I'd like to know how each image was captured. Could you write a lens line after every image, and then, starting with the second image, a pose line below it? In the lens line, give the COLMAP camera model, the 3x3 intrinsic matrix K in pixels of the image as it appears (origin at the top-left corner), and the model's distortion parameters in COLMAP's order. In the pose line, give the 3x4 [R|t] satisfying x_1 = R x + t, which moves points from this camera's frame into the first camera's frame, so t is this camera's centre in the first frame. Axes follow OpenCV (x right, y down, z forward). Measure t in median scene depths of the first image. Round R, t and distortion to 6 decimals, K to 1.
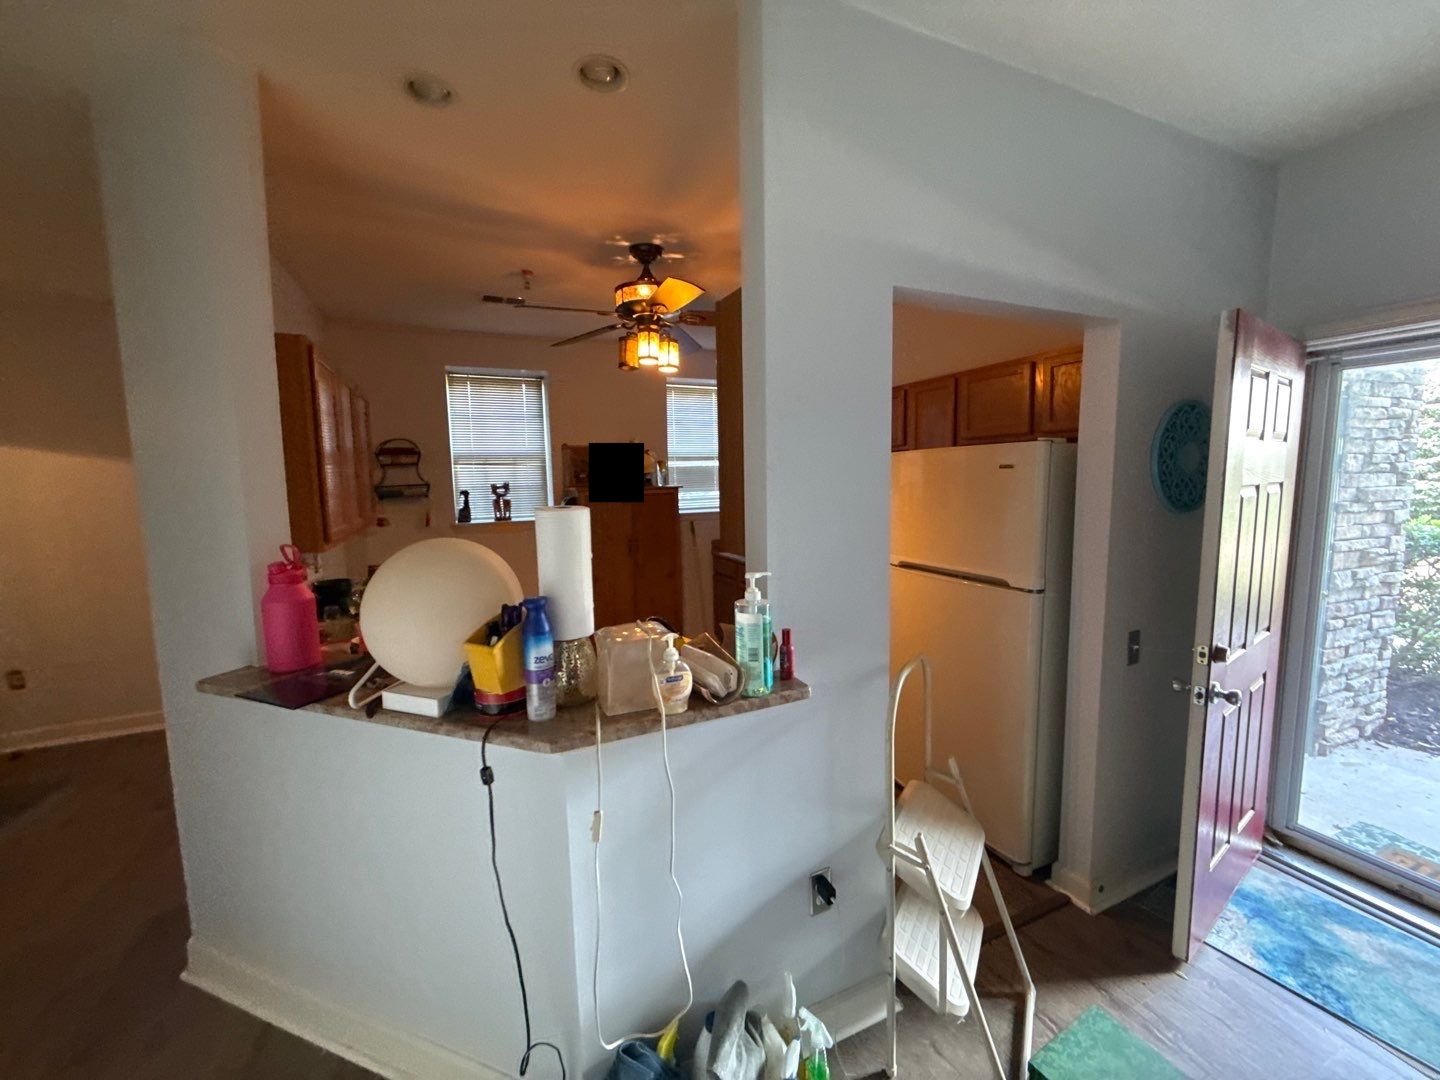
lens RADIAL K [[570.7, 0, 718.2], [0, 570.7, 539.3], [0, 0, 1]] dist [0.000501, 0.000005]
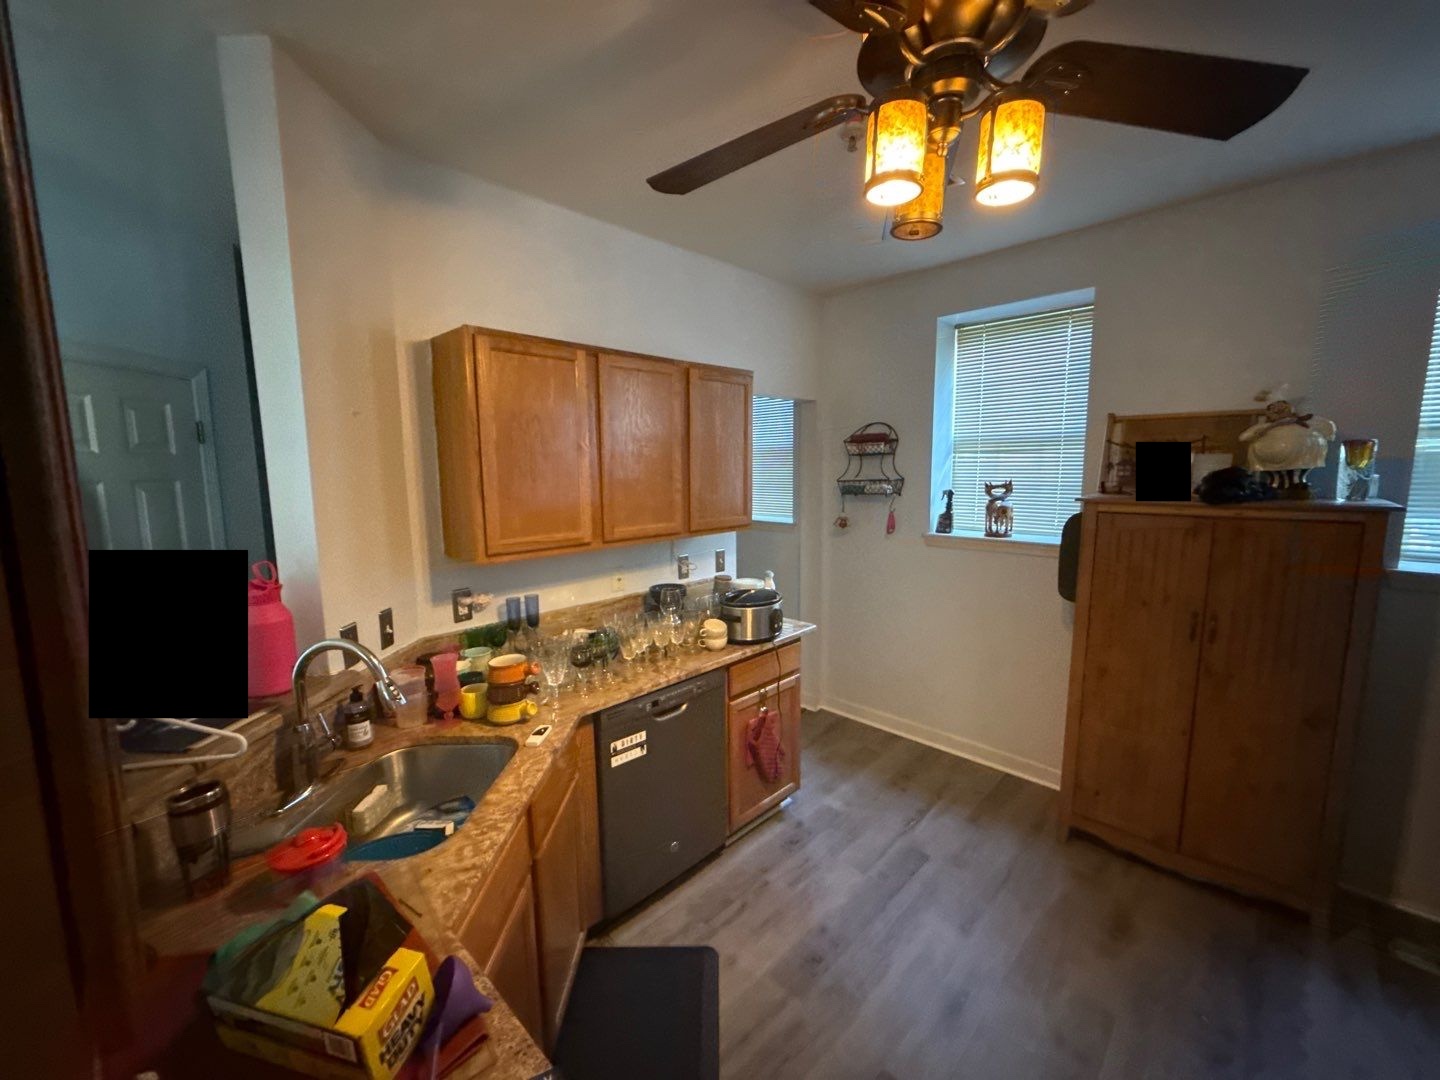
lens RADIAL K [[570.7, 0, 718.2], [0, 570.7, 539.3], [0, 0, 1]] dist [0.000501, 0.000005]
pose [[0.355267, 0.133580, -0.925171, 0.330776], [-0.102206, 0.989354, 0.103600, -0.170576], [0.929160, 0.057752, 0.365138, 1.177433]]
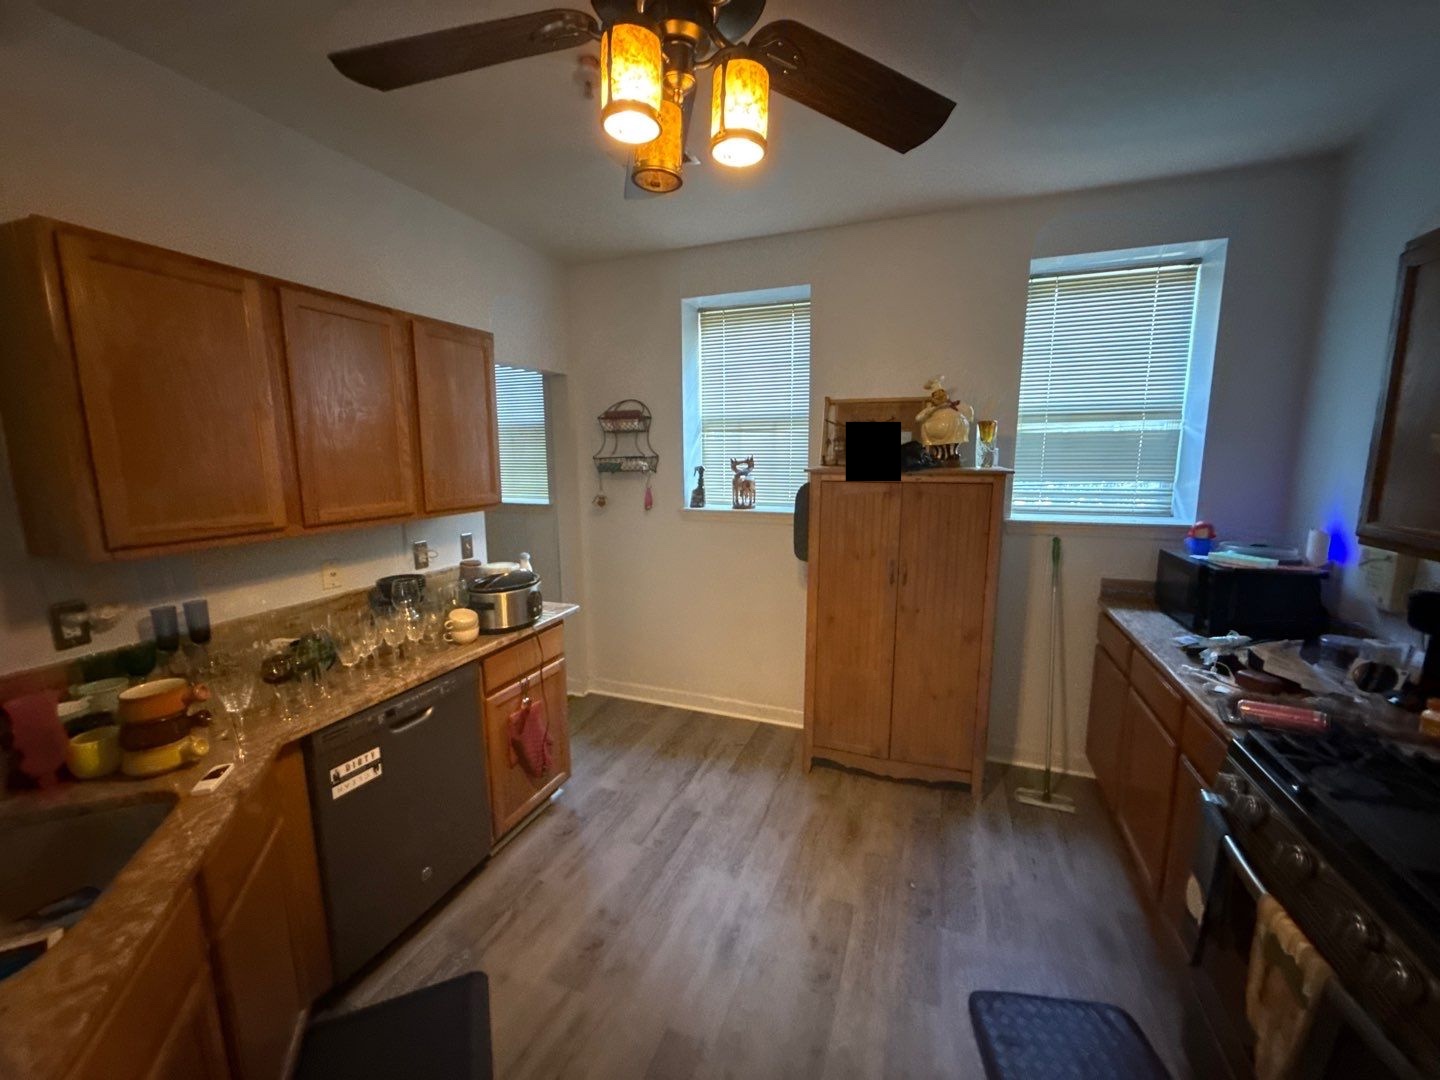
lens RADIAL K [[572.8, 0, 715.6], [0, 572.8, 539.4], [0, 0, 1]] dist [0.002006, -0.000309]
pose [[0.699374, 0.123177, -0.704062, 0.305979], [-0.087746, 0.992384, 0.086459, -0.140150], [0.709350, 0.001311, 0.704855, 1.201365]]
